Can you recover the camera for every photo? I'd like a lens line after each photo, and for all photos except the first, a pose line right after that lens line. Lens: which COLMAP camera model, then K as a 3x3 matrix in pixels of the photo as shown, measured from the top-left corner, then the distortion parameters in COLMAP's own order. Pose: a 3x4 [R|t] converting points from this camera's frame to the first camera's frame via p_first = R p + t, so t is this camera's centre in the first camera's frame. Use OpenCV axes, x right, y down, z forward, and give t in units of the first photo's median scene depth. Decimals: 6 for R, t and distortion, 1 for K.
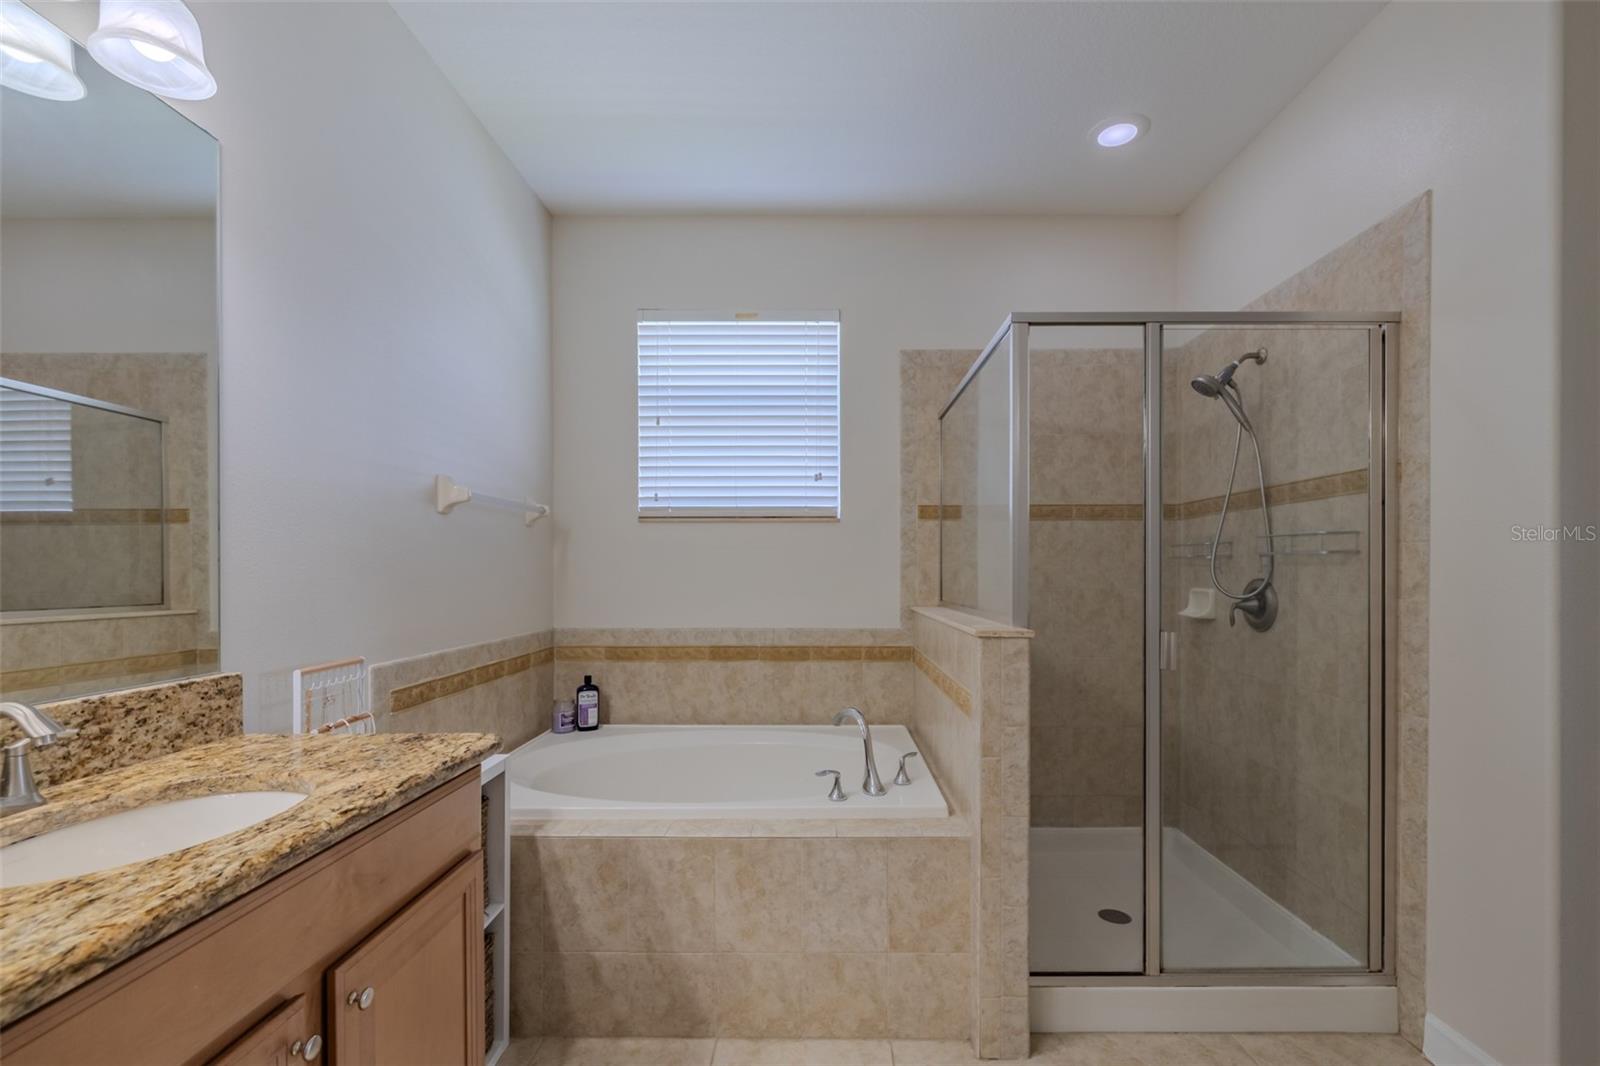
lens RADIAL K [[693.5, 0, 823.9], [0, 693.5, 563.6], [0, 0, 1]] dist [-0.001710, 0.000555]
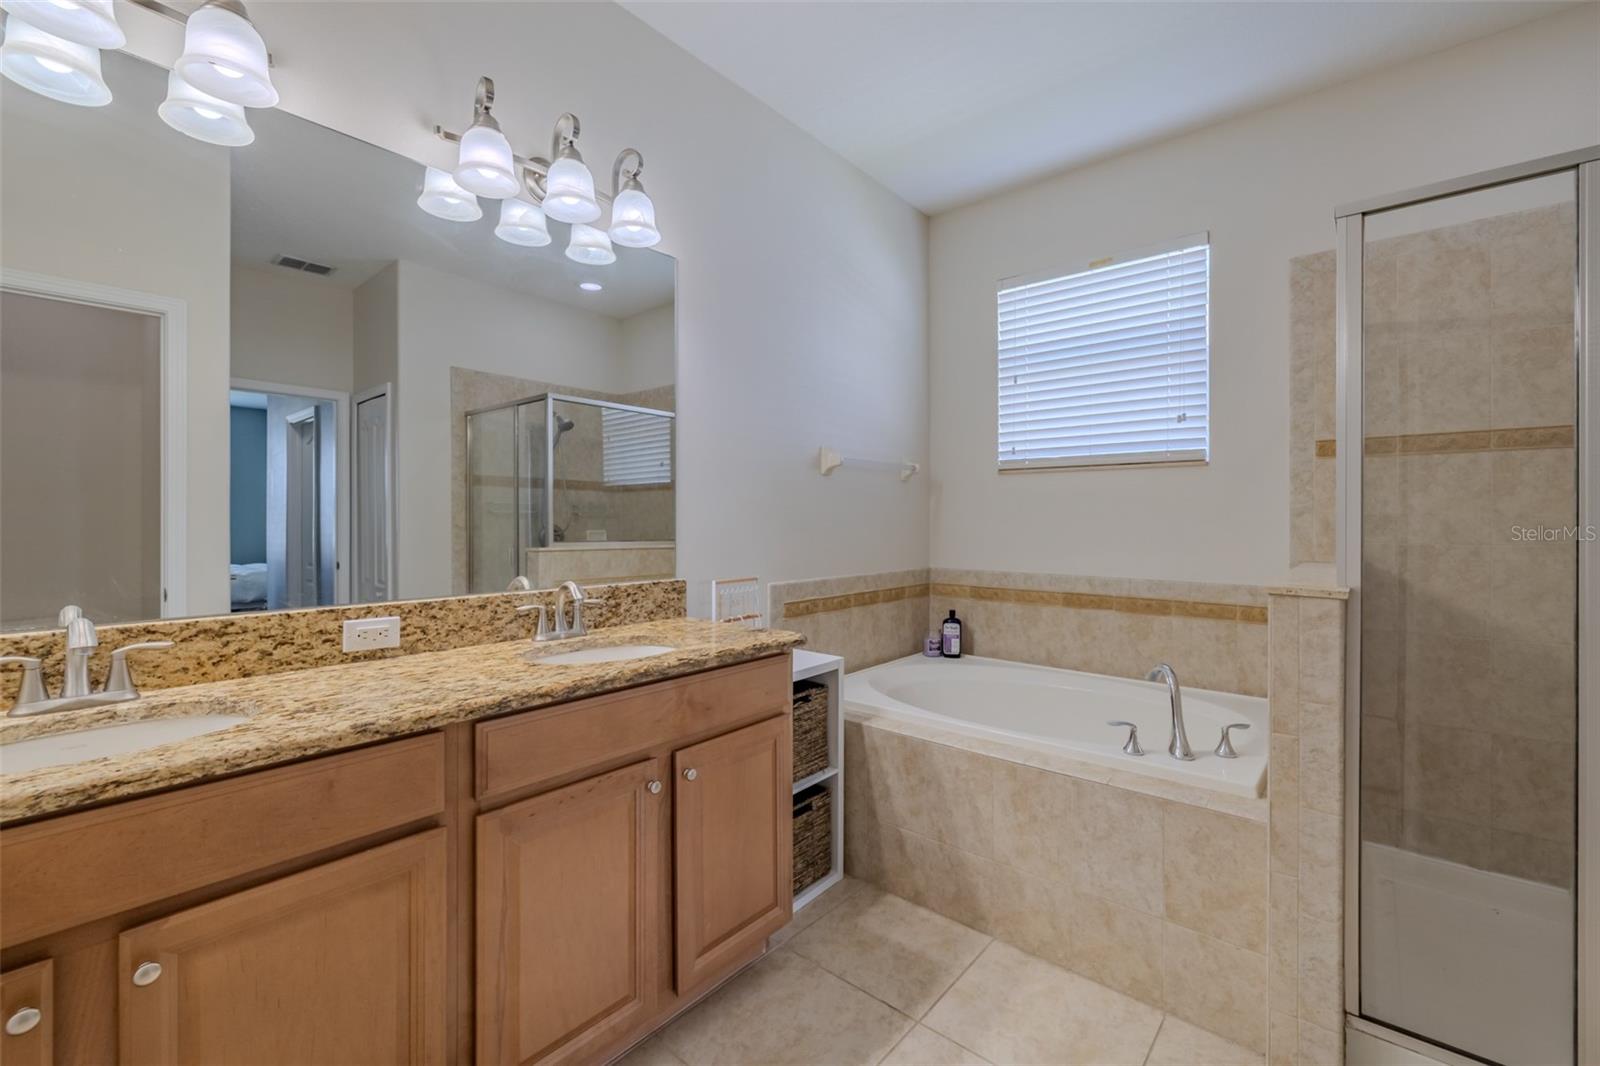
lens RADIAL K [[678.8, 0, 795.8], [0, 678.8, 508.7], [0, 0, 1]] dist [-0.001948, 0.000002]
pose [[0.757027, -0.007486, -0.653341, 0.285500], [0.002775, 0.999962, -0.008242, 0.003239], [0.653378, 0.004426, 0.757019, -0.031305]]
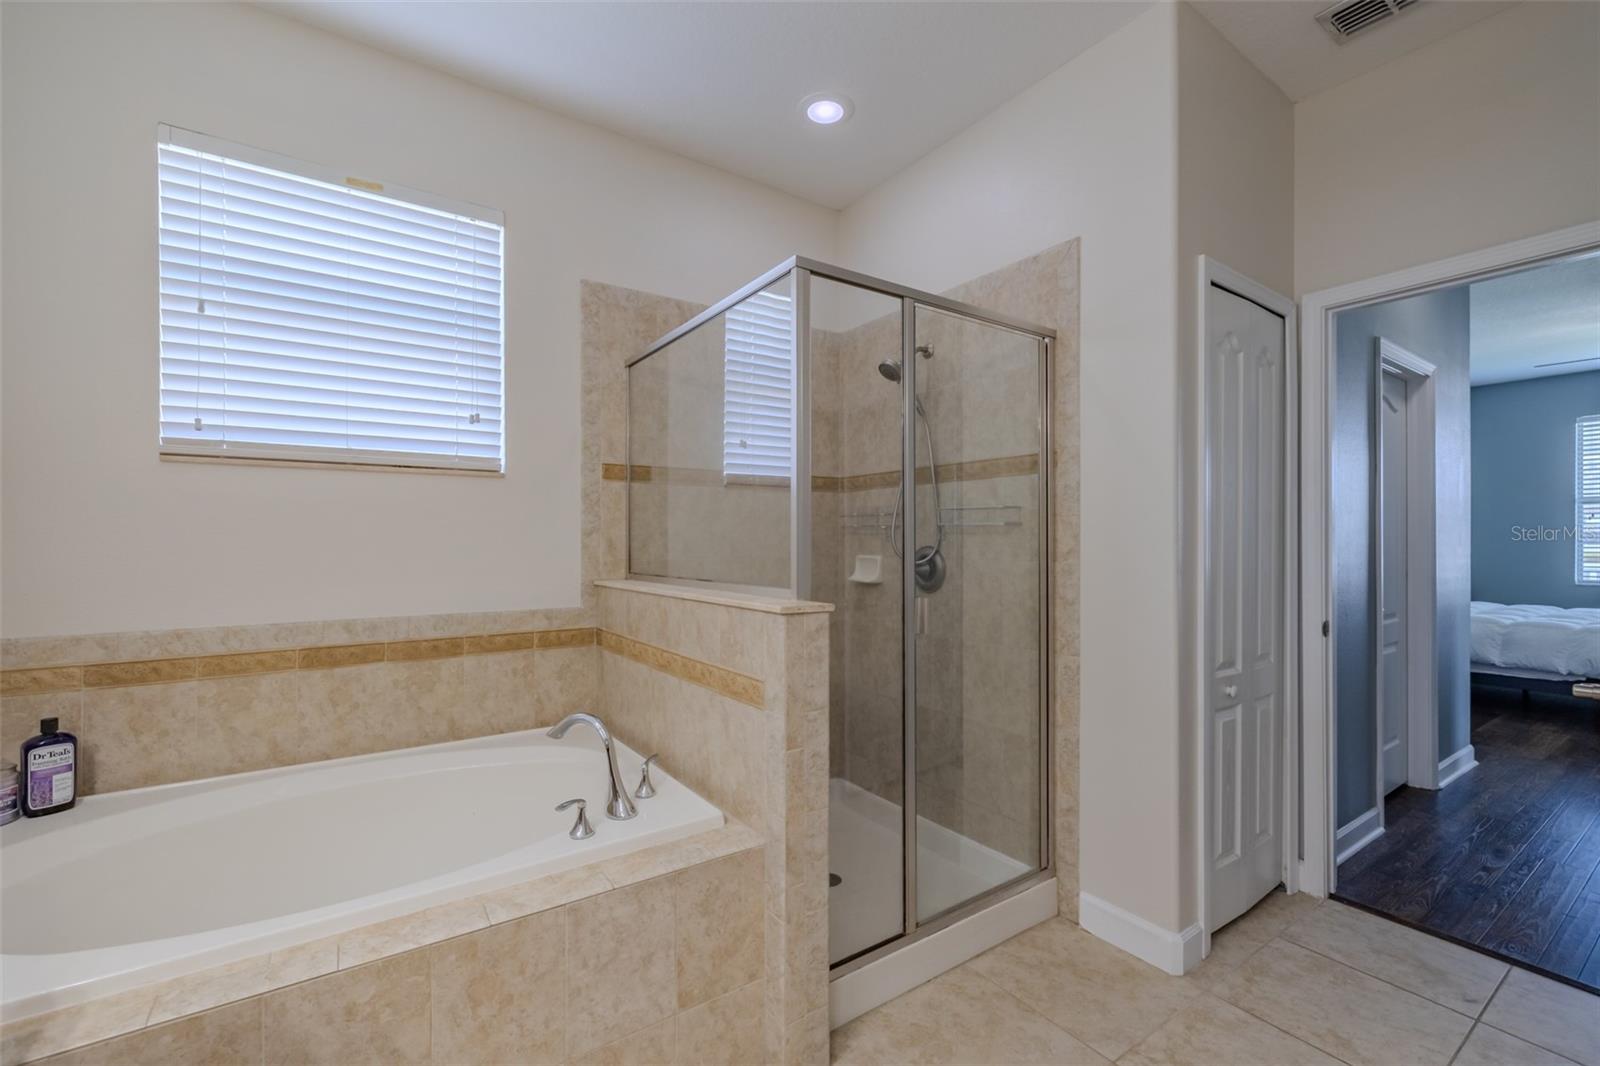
lens RADIAL K [[679.9, 0, 800.0], [0, 679.9, 533.0], [0, 0, 1]] dist [-0.000510, -0.000096]
pose [[0.818906, 0.005679, 0.573900, -0.217576], [-0.006320, 0.999980, -0.000877, 0.002858], [-0.573893, -0.002910, 0.818925, 0.243698]]
